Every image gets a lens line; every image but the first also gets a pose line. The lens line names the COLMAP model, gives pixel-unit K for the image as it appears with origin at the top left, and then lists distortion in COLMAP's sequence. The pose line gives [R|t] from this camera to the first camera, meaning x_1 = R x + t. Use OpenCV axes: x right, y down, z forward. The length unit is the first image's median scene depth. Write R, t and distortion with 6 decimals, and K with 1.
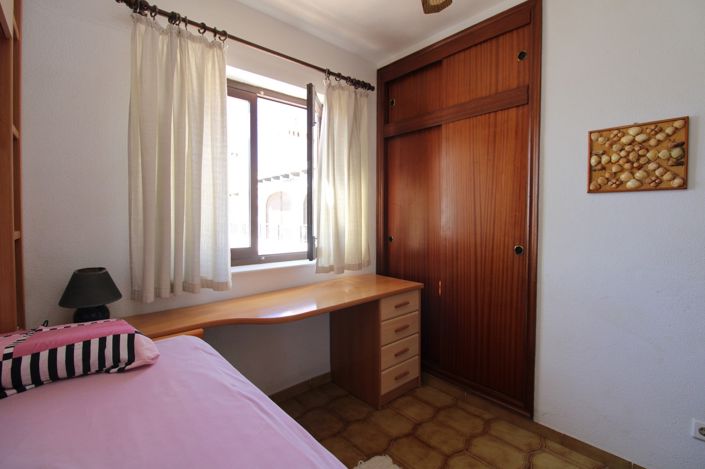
lens RADIAL K [[326.9, 0, 357.8], [0, 326.9, 225.4], [0, 0, 1]] dist [-0.021678, -0.000704]
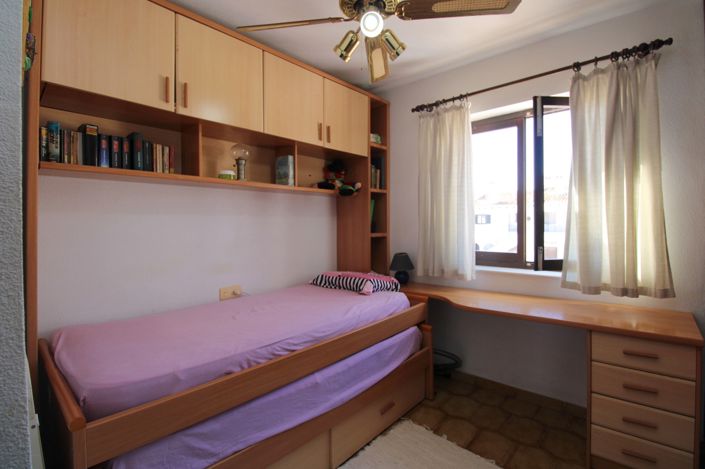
lens RADIAL K [[326.9, 0, 357.8], [0, 326.9, 225.4], [0, 0, 1]] dist [-0.021678, -0.000704]
pose [[0.106359, -0.000651, -0.994328, 0.766531], [-0.016337, 0.999864, -0.002402, -0.020326], [0.994194, 0.016500, 0.106333, 0.333637]]
